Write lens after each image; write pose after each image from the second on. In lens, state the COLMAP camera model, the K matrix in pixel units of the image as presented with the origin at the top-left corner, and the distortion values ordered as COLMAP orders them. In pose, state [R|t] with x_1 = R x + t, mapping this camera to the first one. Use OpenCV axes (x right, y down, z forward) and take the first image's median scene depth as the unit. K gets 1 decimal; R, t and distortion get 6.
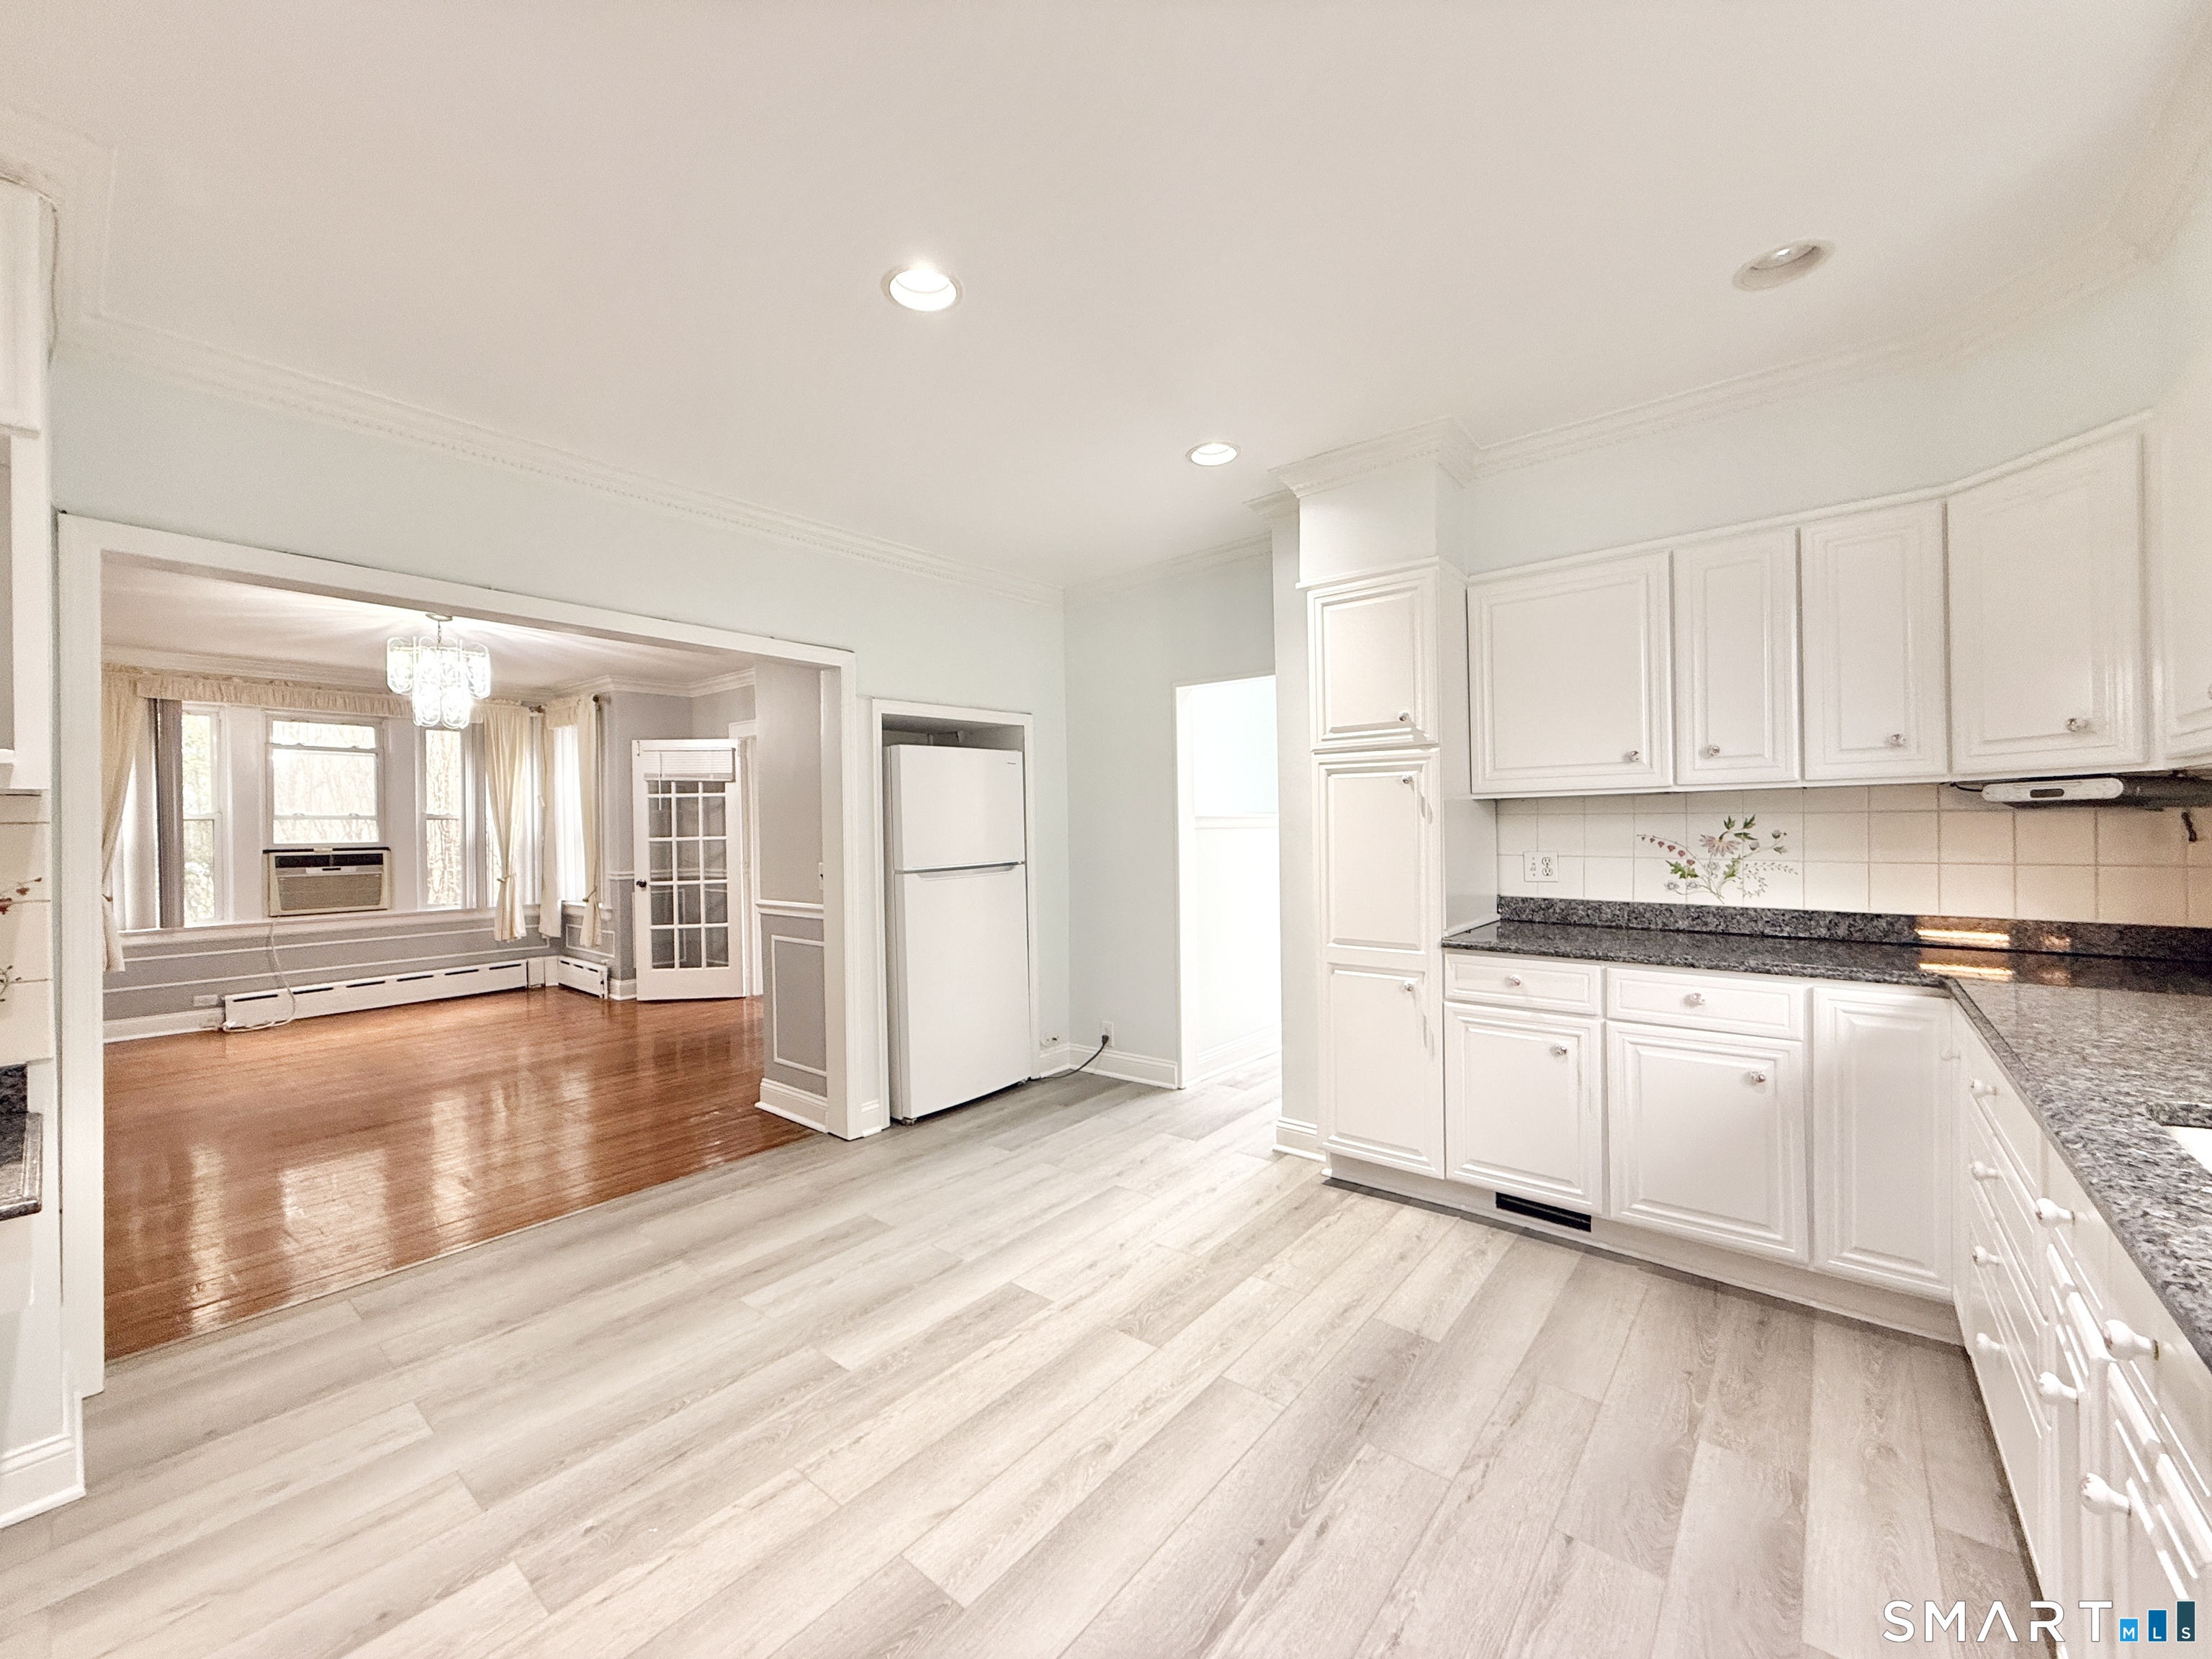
lens RADIAL K [[893.4, 0, 1106.0], [0, 893.4, 829.5], [0, 0, 1]] dist [-0.002859, -0.000452]
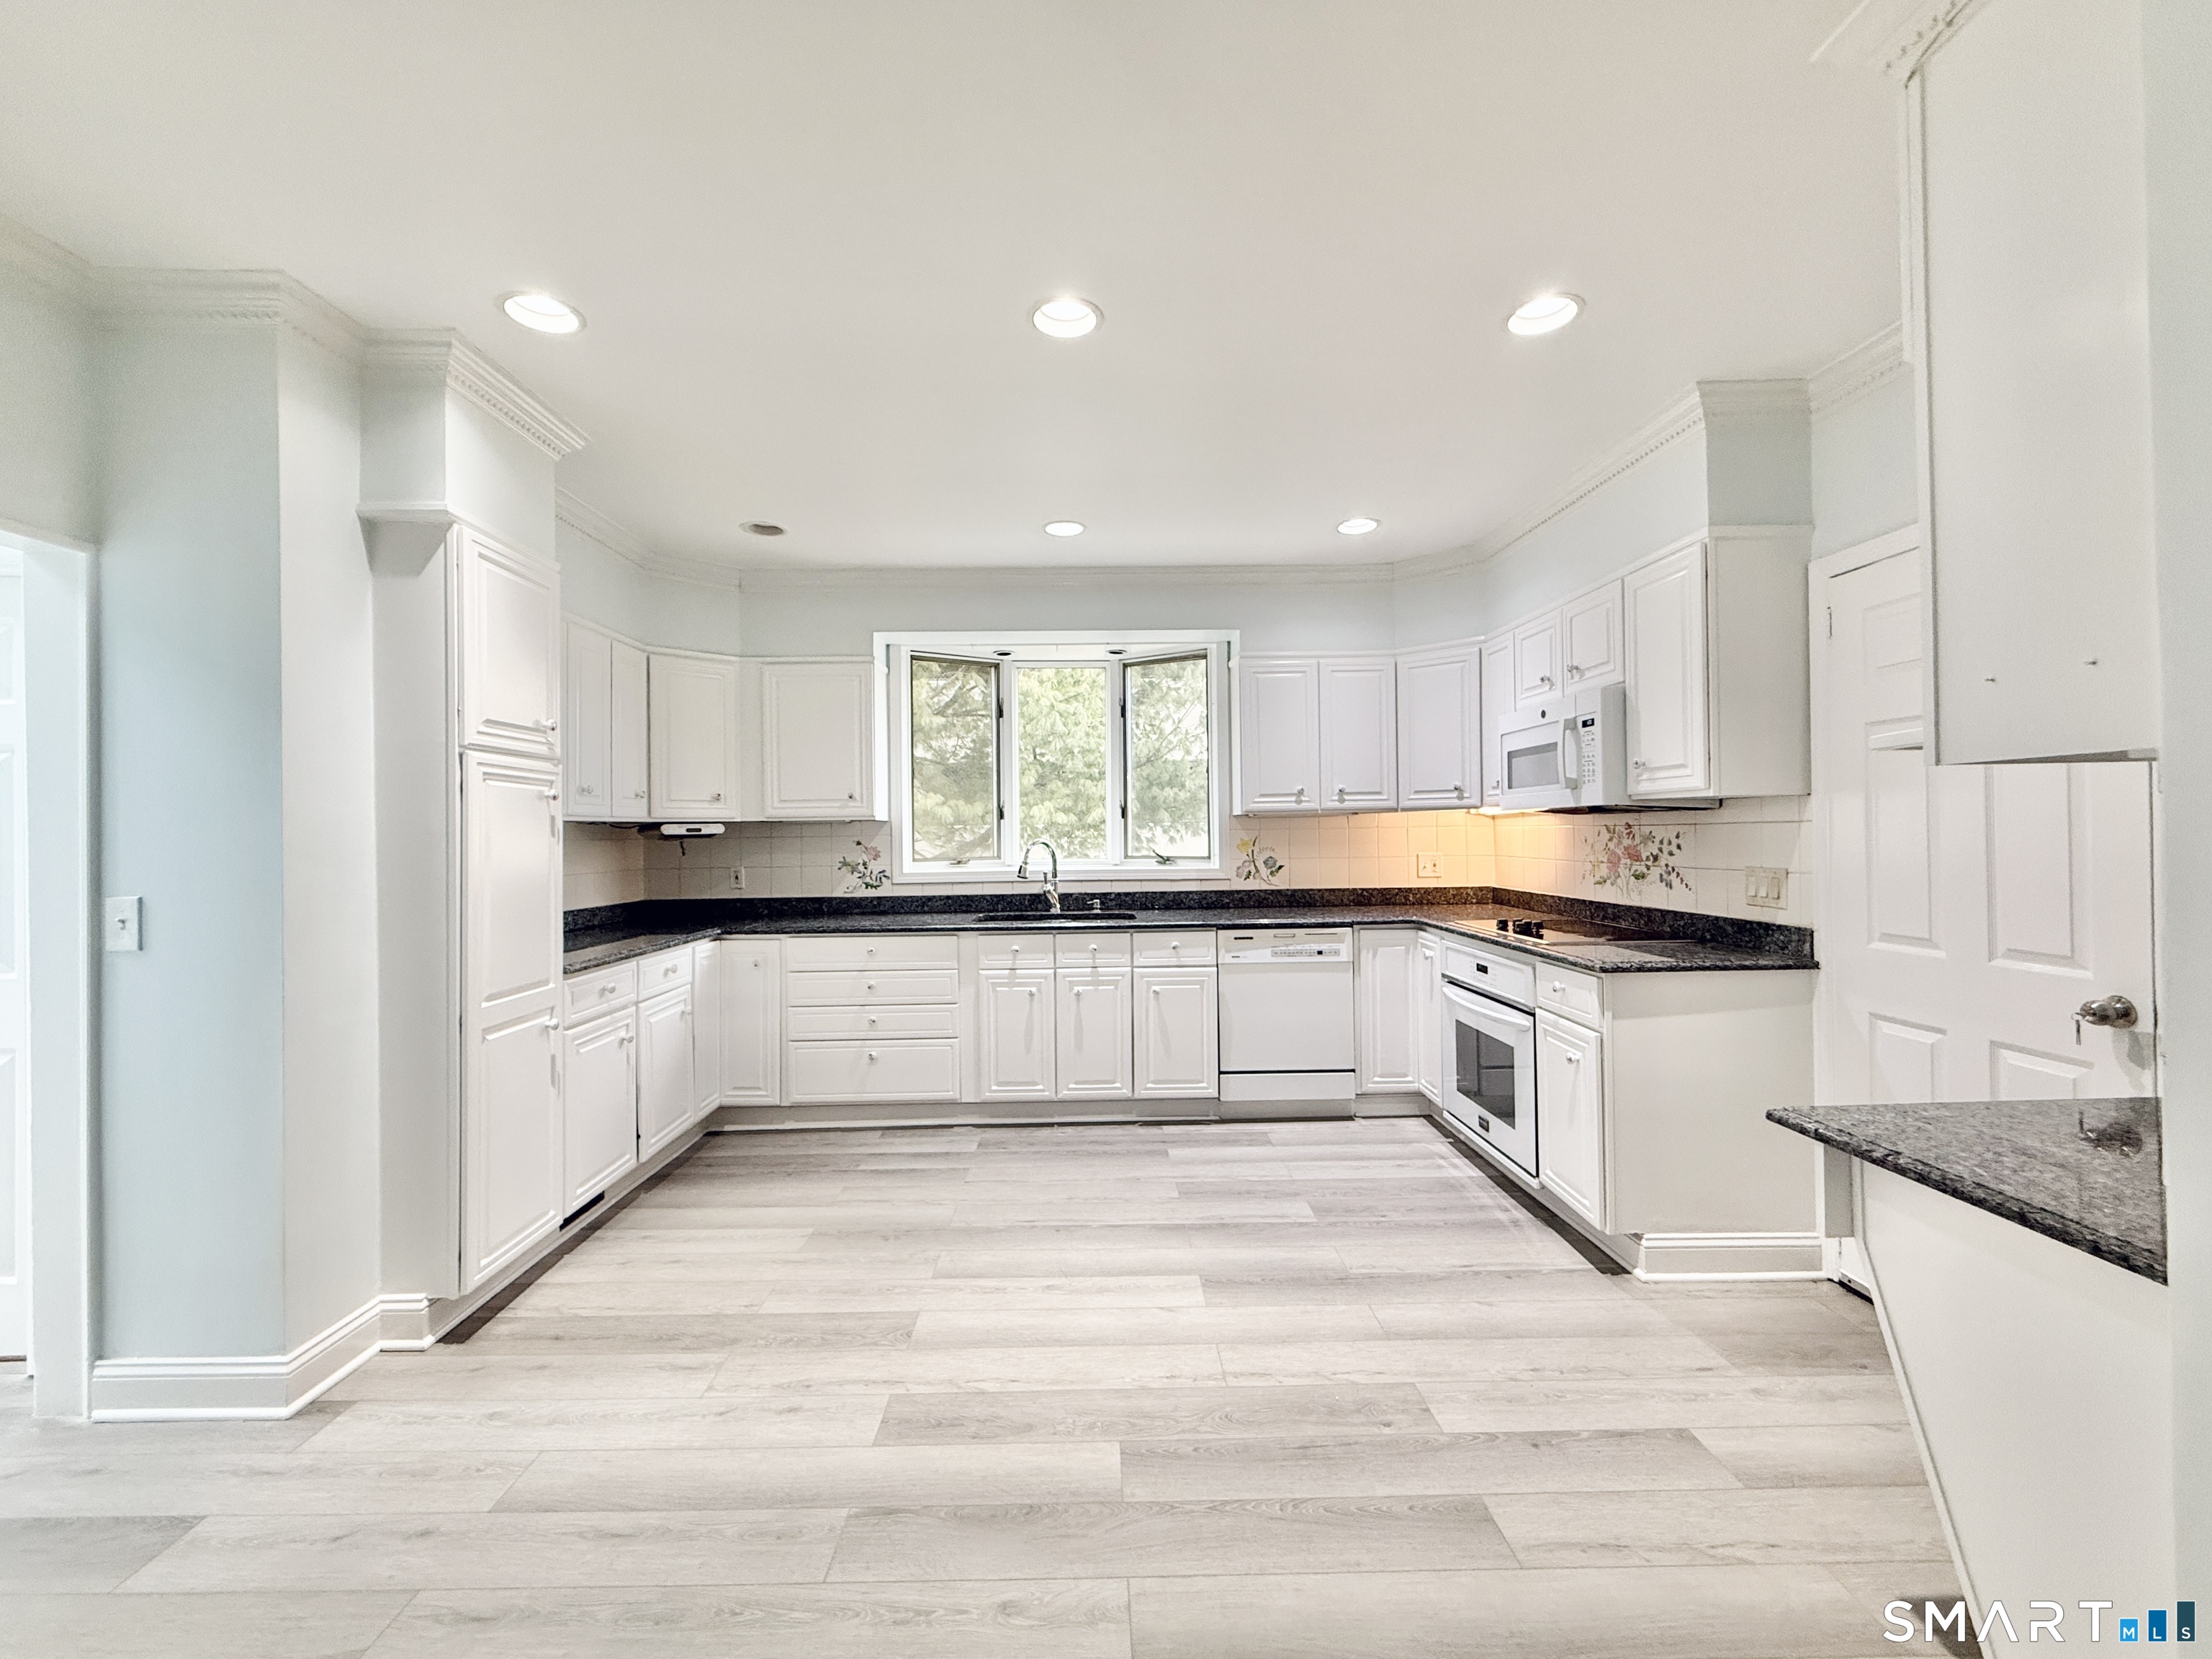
lens RADIAL K [[910.8, 0, 1106.0], [0, 910.8, 829.5], [0, 0, 1]] dist [0.000455, -0.000107]
pose [[-0.663421, 0.026963, 0.747761, -1.035781], [0.024159, 0.999601, -0.014609, 0.007655], [-0.747856, 0.008373, -0.663808, 1.708575]]
